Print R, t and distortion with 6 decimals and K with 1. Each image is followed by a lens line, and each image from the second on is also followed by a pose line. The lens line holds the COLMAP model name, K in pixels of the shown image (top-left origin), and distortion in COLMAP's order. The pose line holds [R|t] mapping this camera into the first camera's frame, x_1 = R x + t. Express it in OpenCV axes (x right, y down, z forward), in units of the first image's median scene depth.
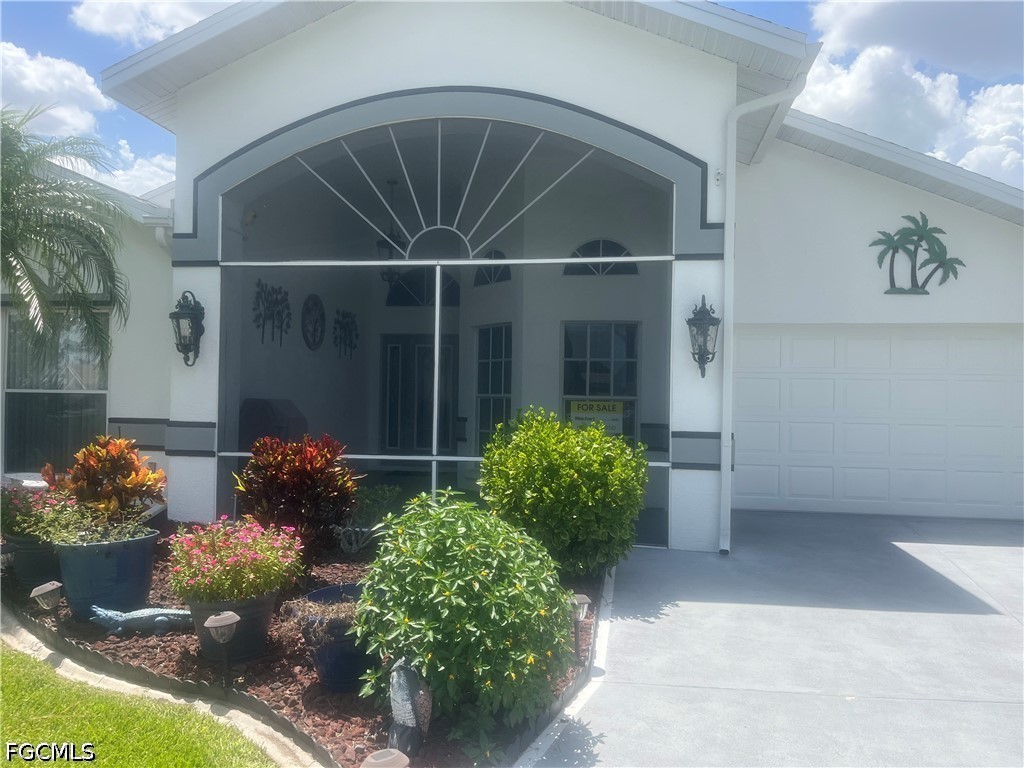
lens RADIAL K [[787.9, 0, 505.4], [0, 787.9, 392.0], [0, 0, 1]] dist [0.033950, -0.026423]
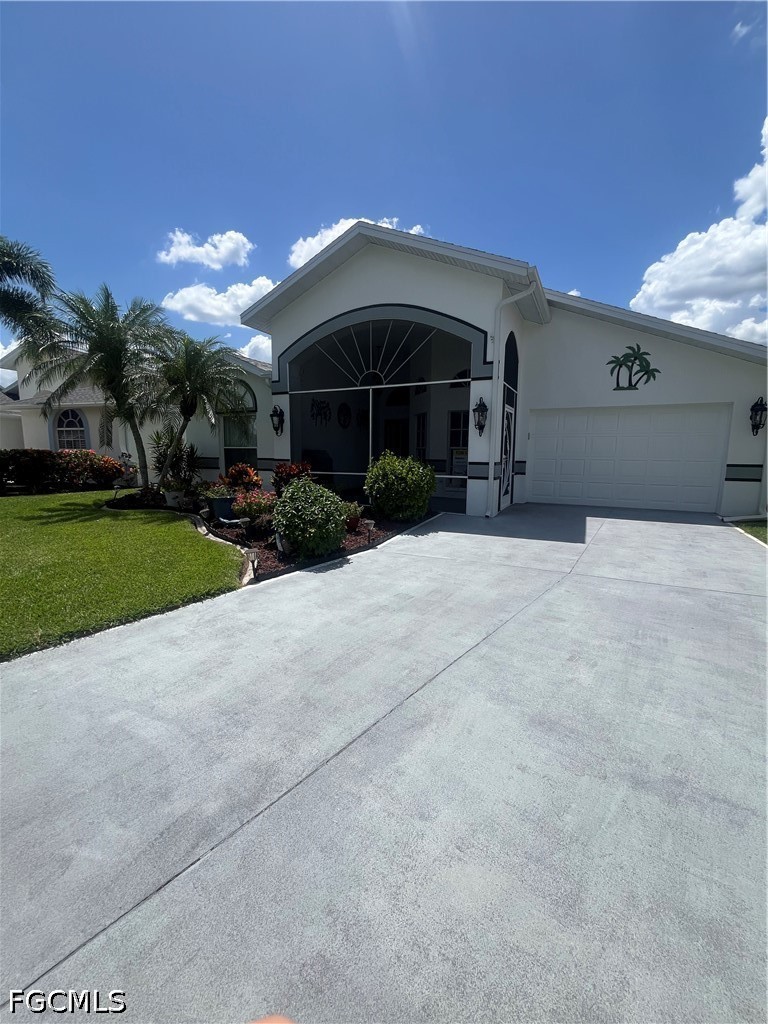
lens RADIAL K [[412.7, 0, 383.5], [0, 412.7, 514.2], [0, 0, 1]] dist [-0.002929, 0.000289]
pose [[0.954945, 0.036153, -0.294574, 0.306442], [0.009401, 0.988370, 0.151780, 0.016379], [0.296635, -0.147711, 0.943498, -0.160171]]
